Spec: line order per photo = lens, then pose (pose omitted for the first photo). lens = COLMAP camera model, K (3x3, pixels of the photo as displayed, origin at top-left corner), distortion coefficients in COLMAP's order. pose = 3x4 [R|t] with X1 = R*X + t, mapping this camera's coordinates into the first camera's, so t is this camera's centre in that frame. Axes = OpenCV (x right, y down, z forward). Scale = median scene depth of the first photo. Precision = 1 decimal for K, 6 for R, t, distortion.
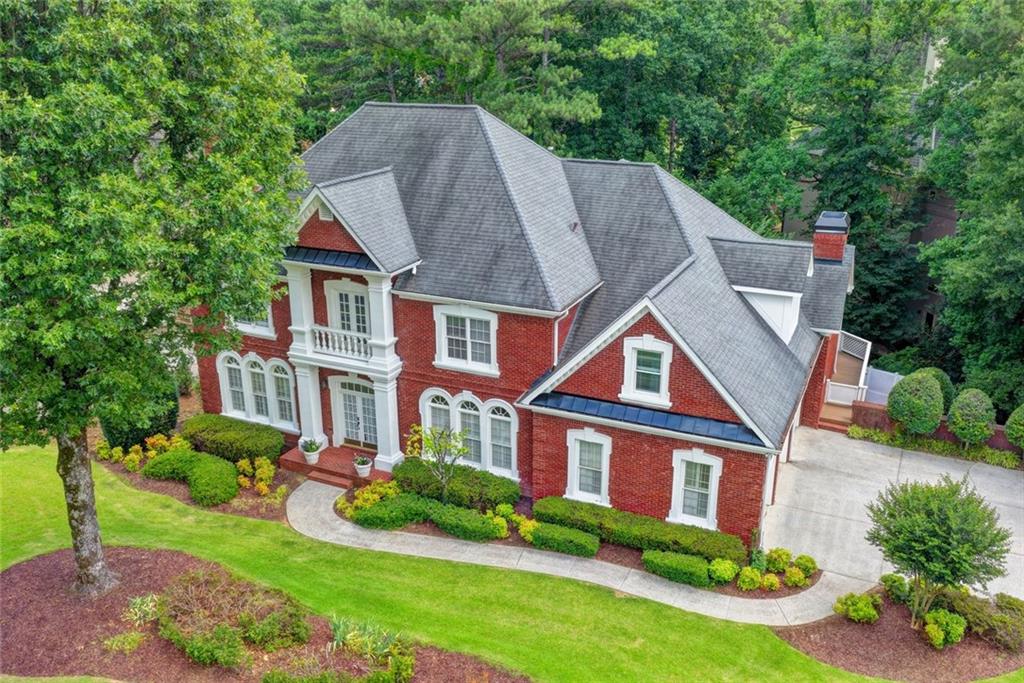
lens RADIAL K [[851.0, 0, 512.0], [0, 851.0, 341.5], [0, 0, 1]] dist [-0.005630, 0.014423]
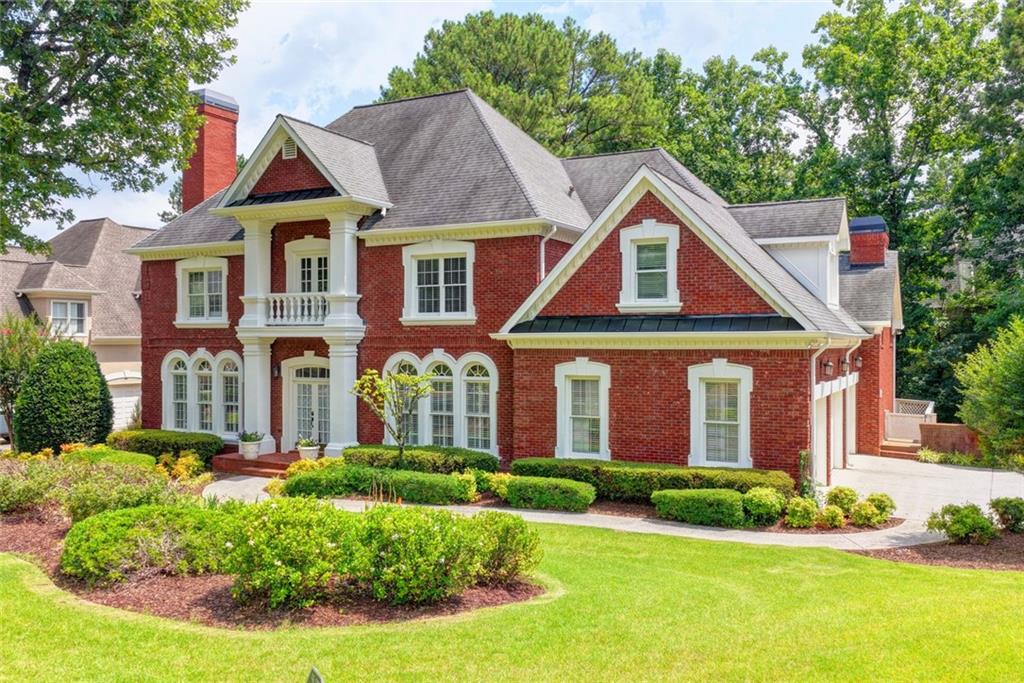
lens RADIAL K [[851.0, 0, 512.0], [0, 851.0, 341.5], [0, 0, 1]] dist [-0.005630, 0.014423]
pose [[0.998820, 0.001838, -0.048534, 0.059126], [-0.017834, 0.943352, -0.331315, 0.326231], [0.045176, 0.331790, 0.942271, 0.224345]]
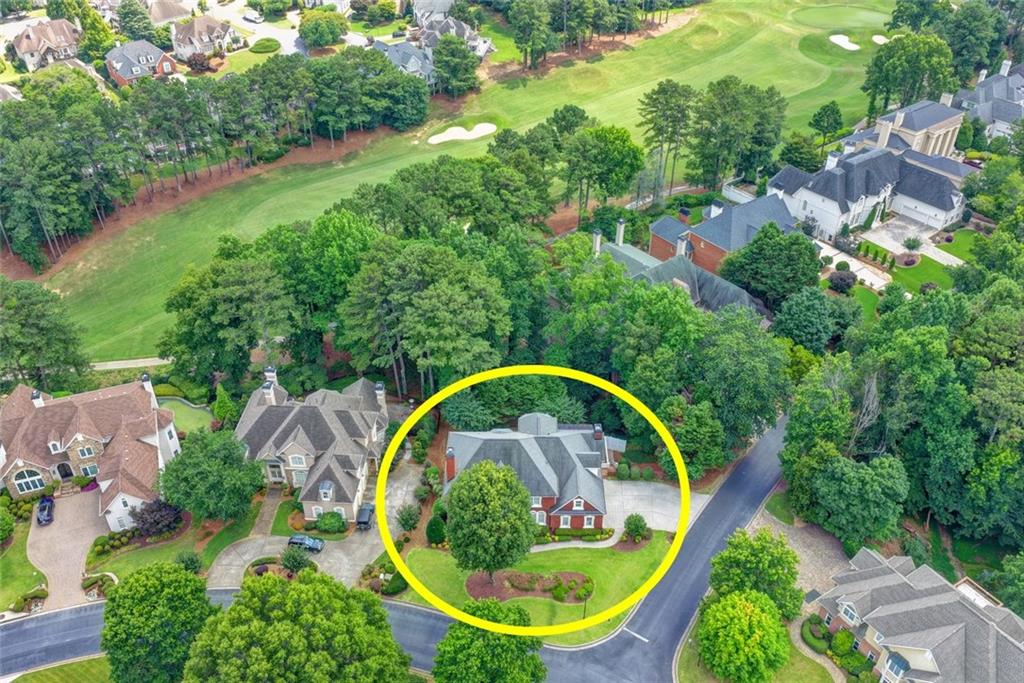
lens RADIAL K [[851.0, 0, 512.0], [0, 851.0, 341.5], [0, 0, 1]] dist [-0.005630, 0.014423]
pose [[0.908946, -0.242634, 0.339036, -1.387932], [0.135040, 0.940706, 0.311186, -2.077001], [-0.394438, -0.237068, 0.887816, -2.530816]]
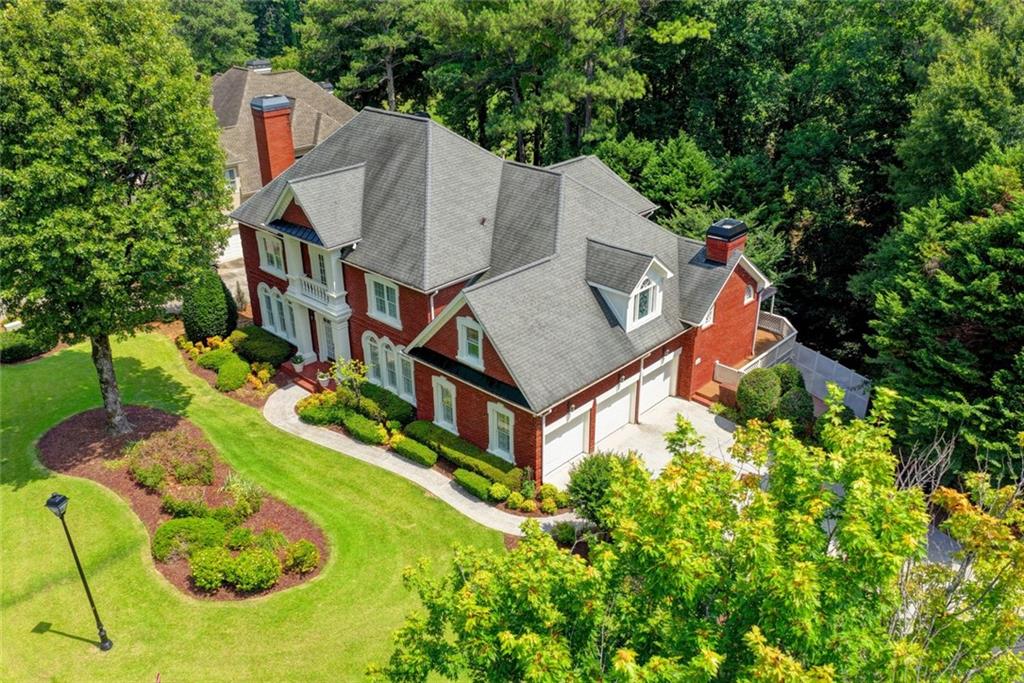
lens RADIAL K [[851.0, 0, 512.0], [0, 851.0, 341.5], [0, 0, 1]] dist [-0.005630, 0.014423]
pose [[0.950205, 0.130072, -0.283180, 0.537048], [-0.096981, 0.987028, 0.127947, -0.131573], [0.296149, -0.094113, 0.950494, -0.253574]]
